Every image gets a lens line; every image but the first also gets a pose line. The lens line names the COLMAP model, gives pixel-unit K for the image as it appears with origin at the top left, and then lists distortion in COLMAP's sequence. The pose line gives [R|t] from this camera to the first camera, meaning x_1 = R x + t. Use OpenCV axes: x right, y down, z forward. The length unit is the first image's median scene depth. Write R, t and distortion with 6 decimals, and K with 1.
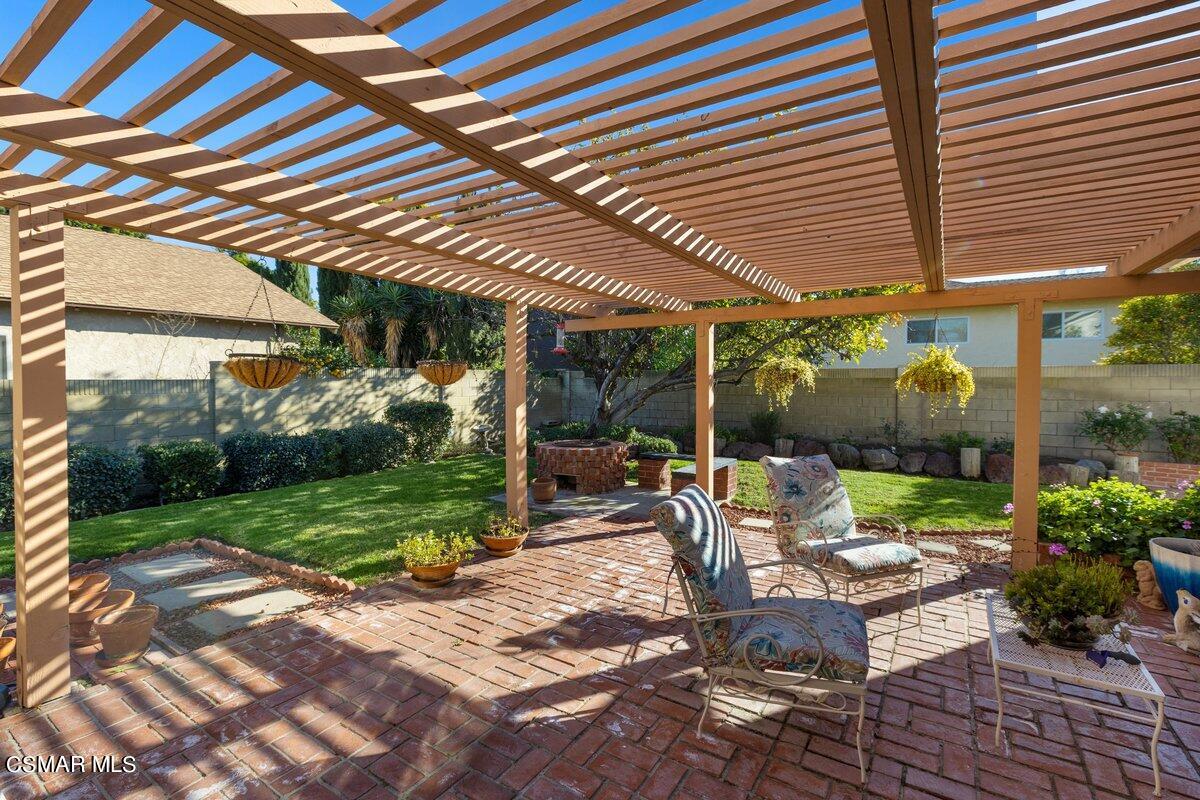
lens RADIAL K [[537.4, 0, 599.6], [0, 537.4, 395.3], [0, 0, 1]] dist [-0.004319, -0.000308]
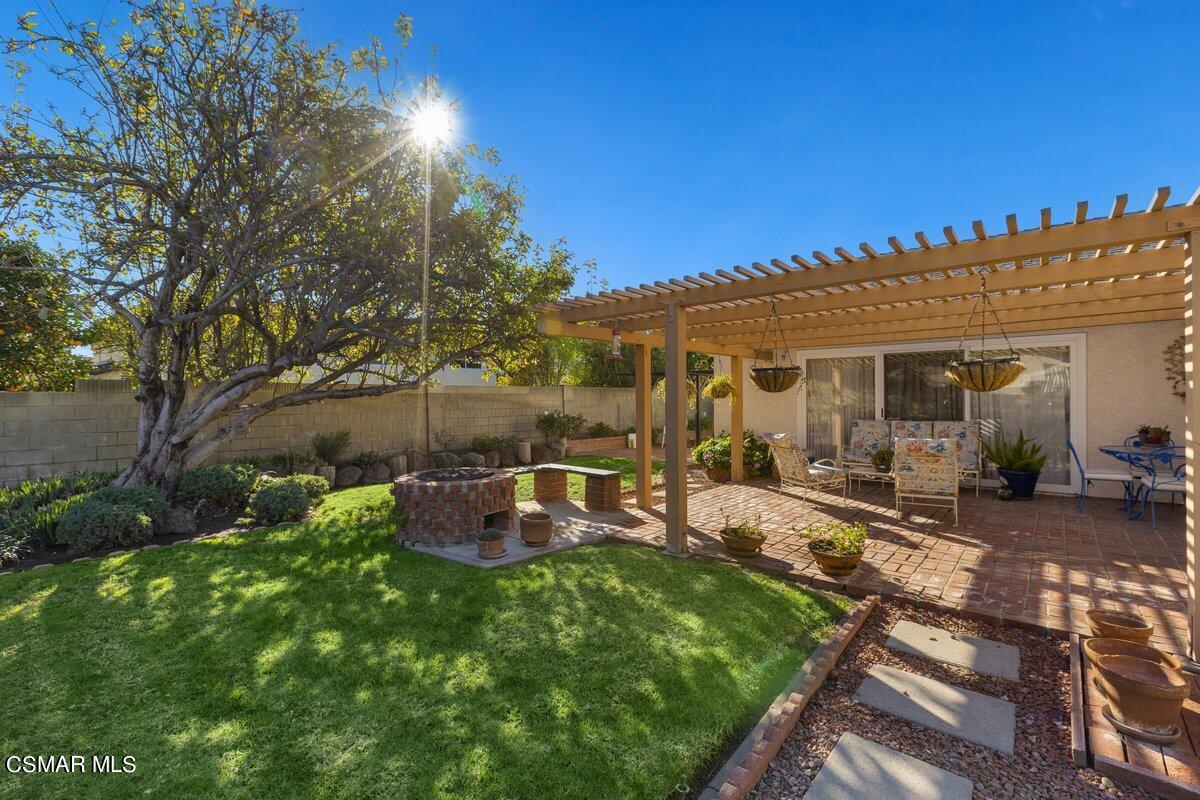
lens RADIAL K [[537.4, 0, 600.3], [0, 537.4, 398.2], [0, 0, 1]] dist [-0.004319, -0.000308]
pose [[0.114233, -0.001681, 0.993453, -1.861249], [0.034948, 0.999386, -0.002328, -0.024247], [-0.992839, 0.034985, 0.114222, 1.718206]]
